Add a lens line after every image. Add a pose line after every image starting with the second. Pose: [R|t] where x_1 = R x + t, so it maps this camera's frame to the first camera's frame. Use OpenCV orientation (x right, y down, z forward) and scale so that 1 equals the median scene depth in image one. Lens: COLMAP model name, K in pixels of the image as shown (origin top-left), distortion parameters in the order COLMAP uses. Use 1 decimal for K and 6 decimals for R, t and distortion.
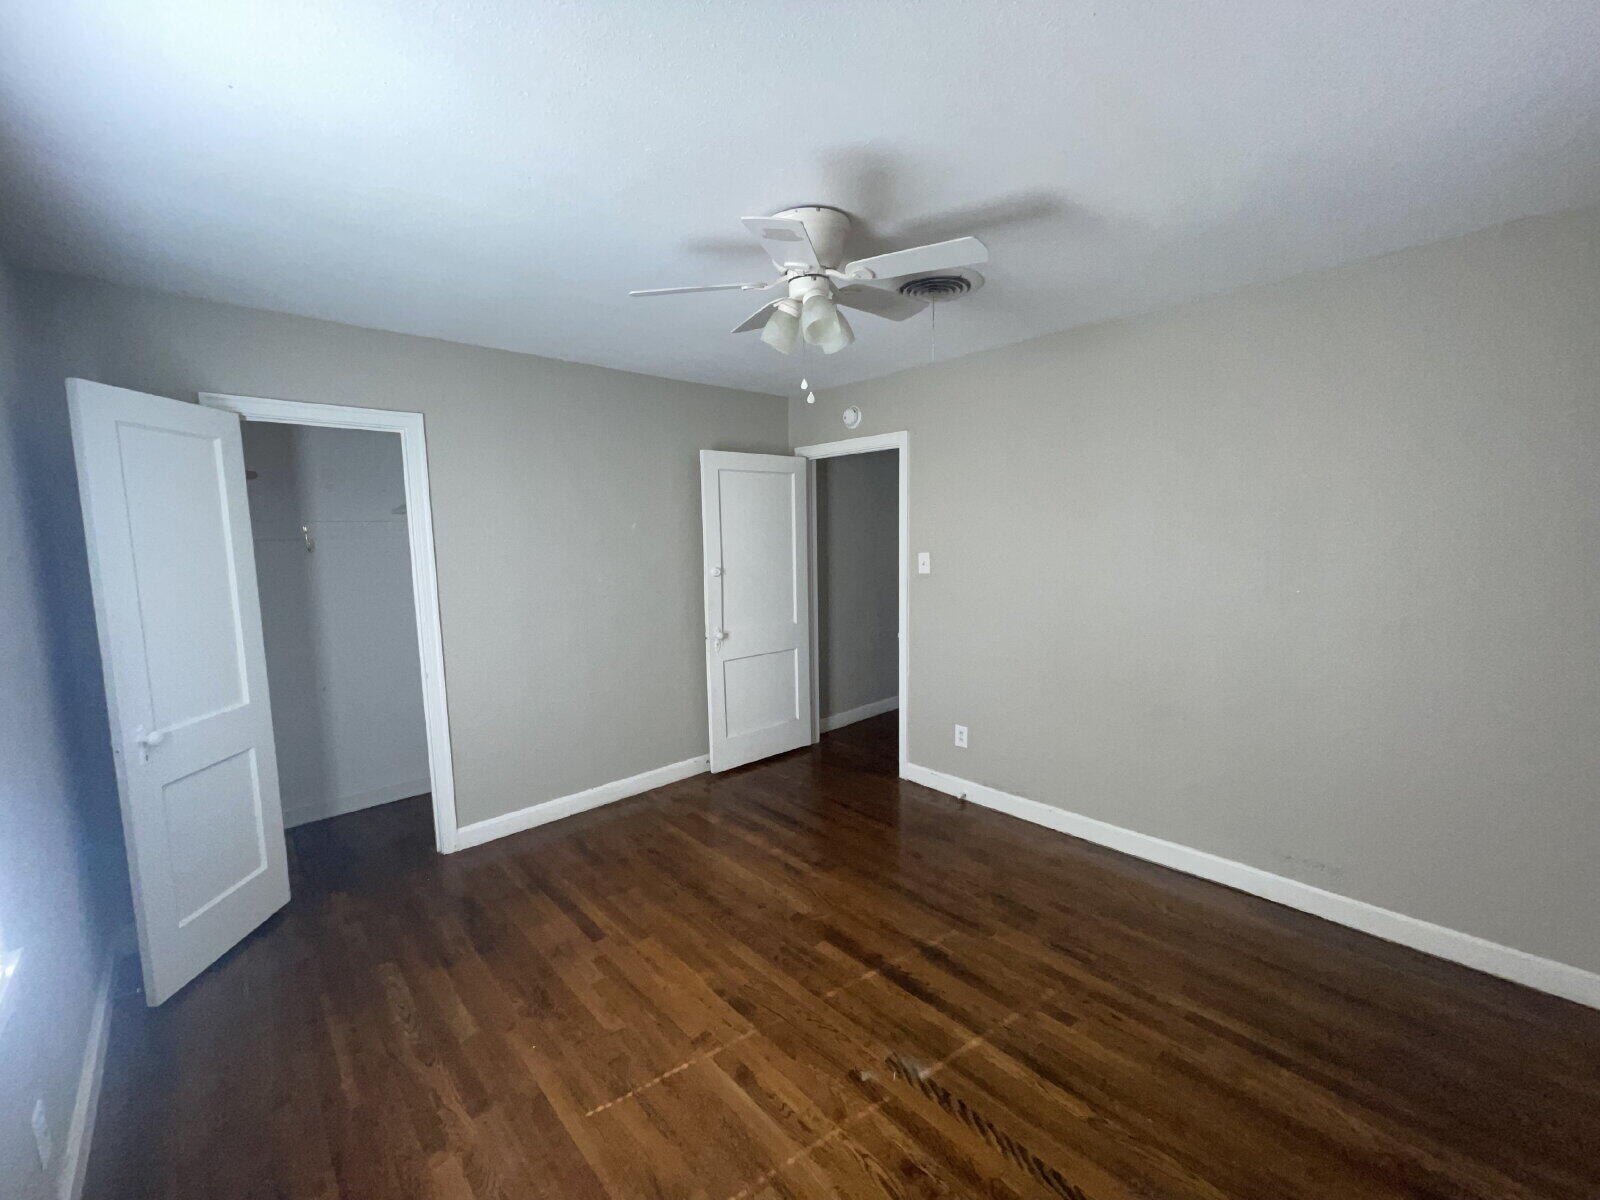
lens RADIAL K [[633.0, 0, 797.2], [0, 633.0, 601.3], [0, 0, 1]] dist [-0.000527, 0.000016]
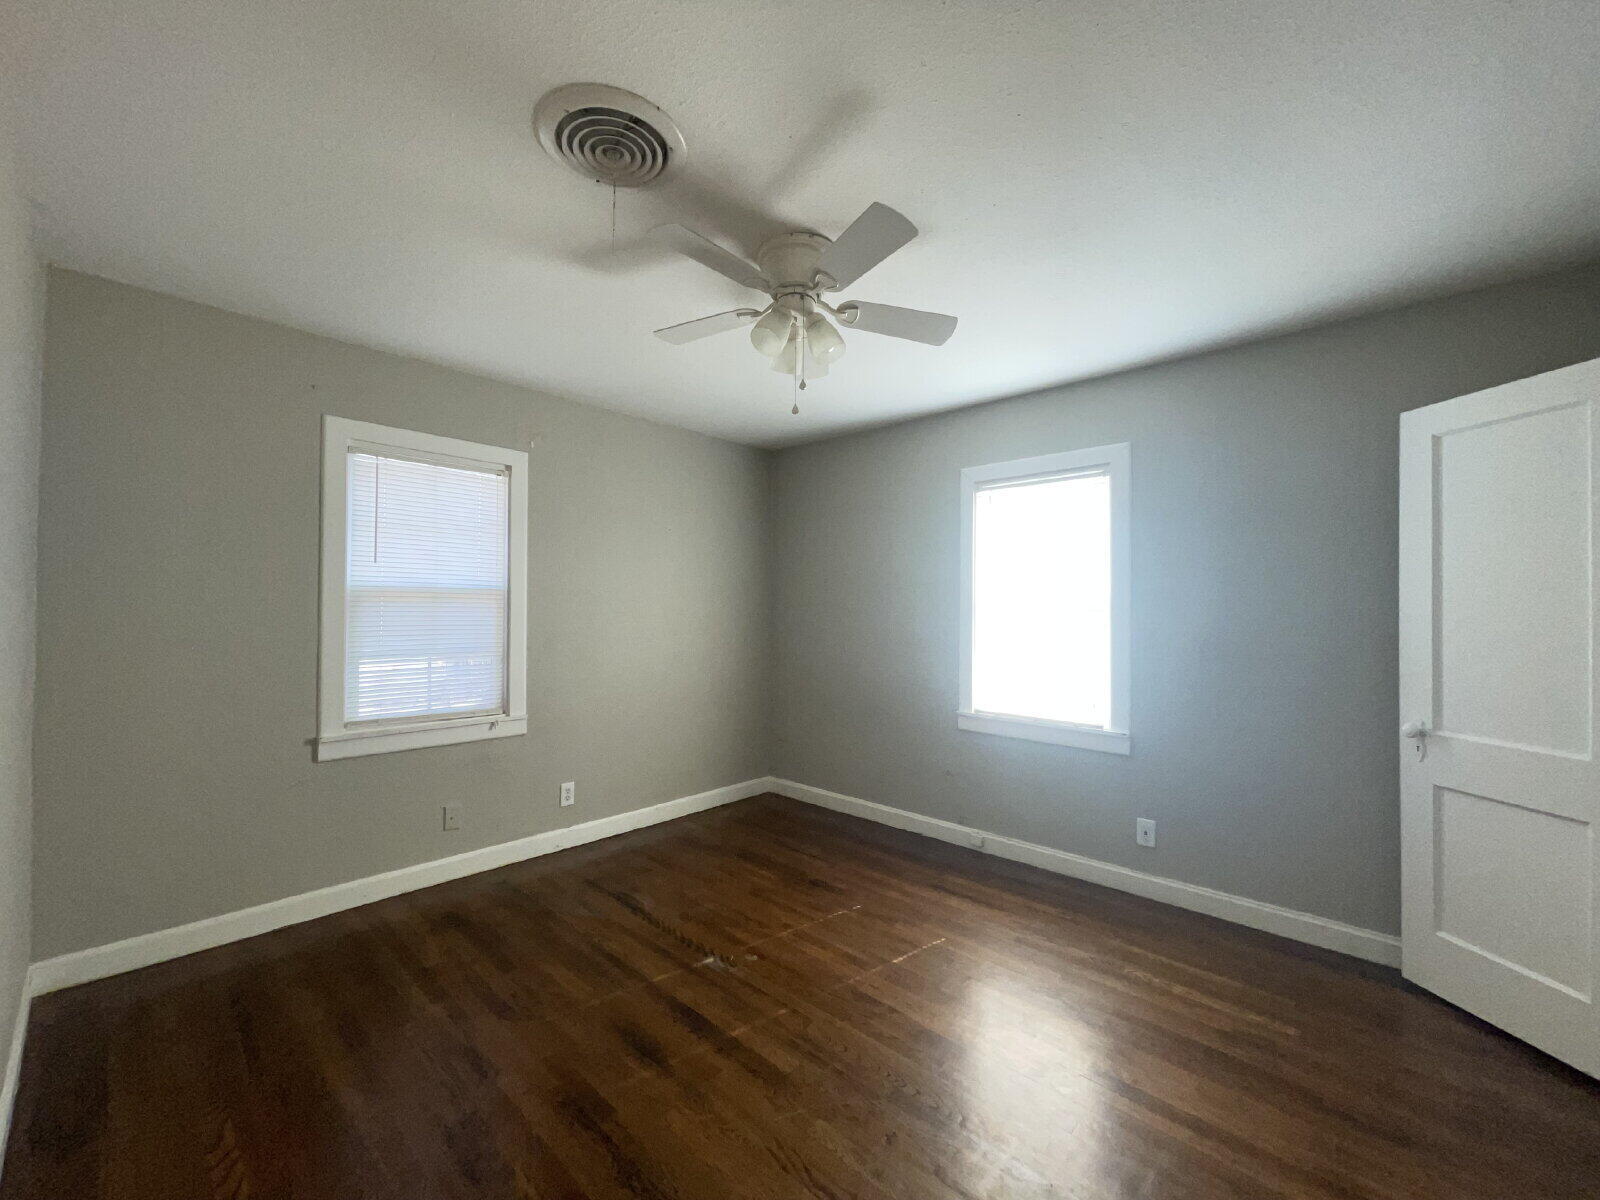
lens RADIAL K [[633.0, 0, 797.2], [0, 633.0, 601.3], [0, 0, 1]] dist [-0.000527, 0.000016]
pose [[-0.997502, 0.006485, -0.070338, 0.097158], [-0.000075, 0.995679, 0.092867, -0.105680], [0.070636, 0.092640, -0.993191, 2.024870]]
